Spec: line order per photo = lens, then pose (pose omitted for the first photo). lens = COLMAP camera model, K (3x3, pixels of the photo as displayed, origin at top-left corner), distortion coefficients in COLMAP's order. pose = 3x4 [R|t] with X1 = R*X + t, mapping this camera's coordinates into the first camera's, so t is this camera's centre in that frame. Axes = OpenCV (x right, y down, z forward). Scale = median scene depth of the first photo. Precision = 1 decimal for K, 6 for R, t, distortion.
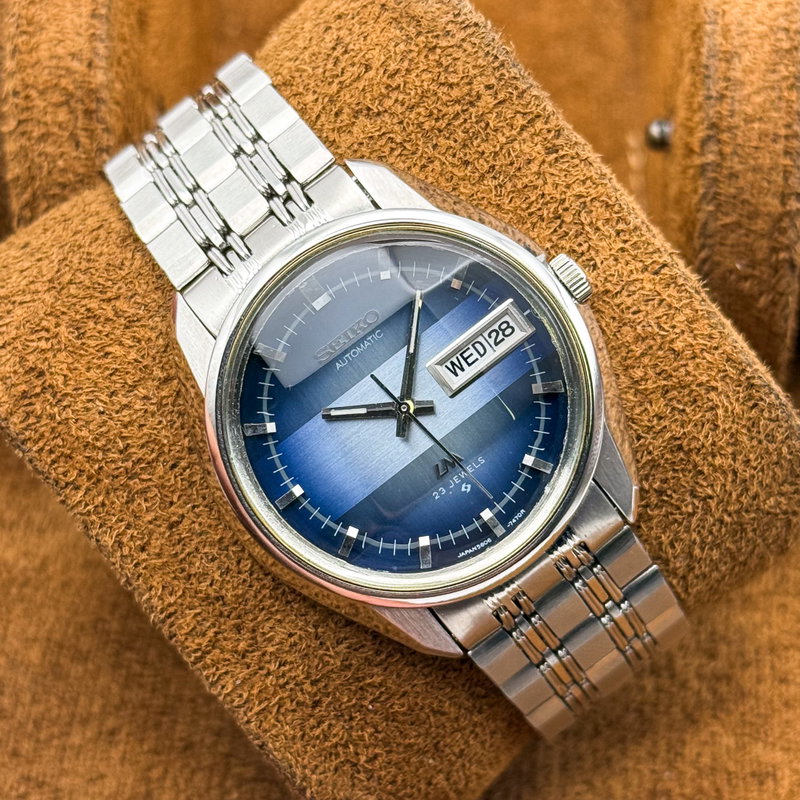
lens RADIAL K [[2257.8, 0, 400.0], [0, 2257.8, 400.0], [0, 0, 1]] dist [0.052554, -0.456145]
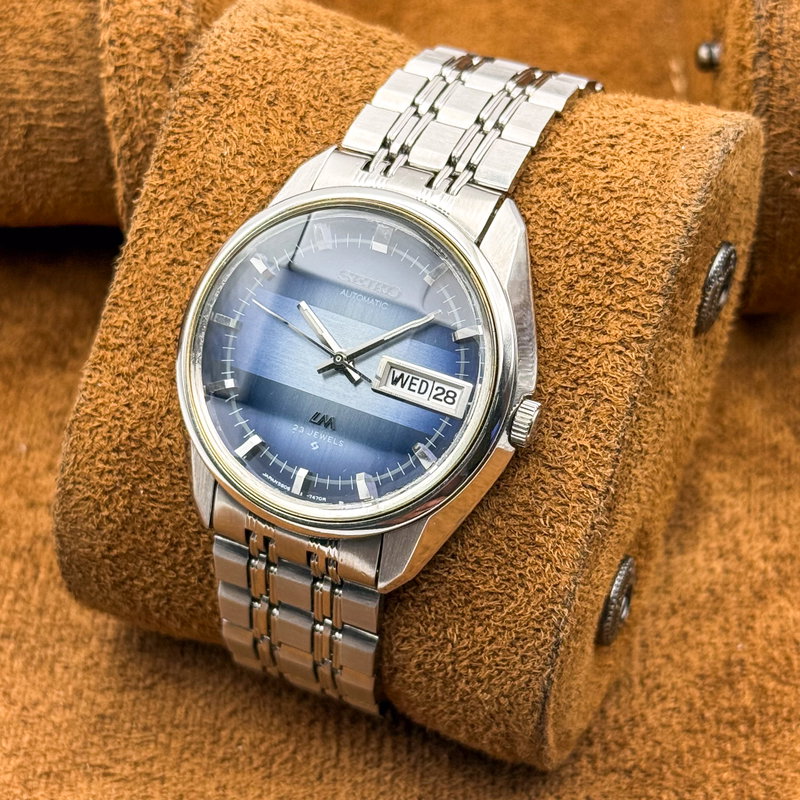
lens RADIAL K [[2257.8, 0, 400.0], [0, 2257.8, 400.0], [0, 0, 1]] dist [0.052554, -0.456145]
pose [[0.528099, 0.820658, -0.218248, 0.270328], [-0.808138, 0.564629, 0.167652, -0.190519], [0.260814, 0.087838, 0.961385, -0.076075]]
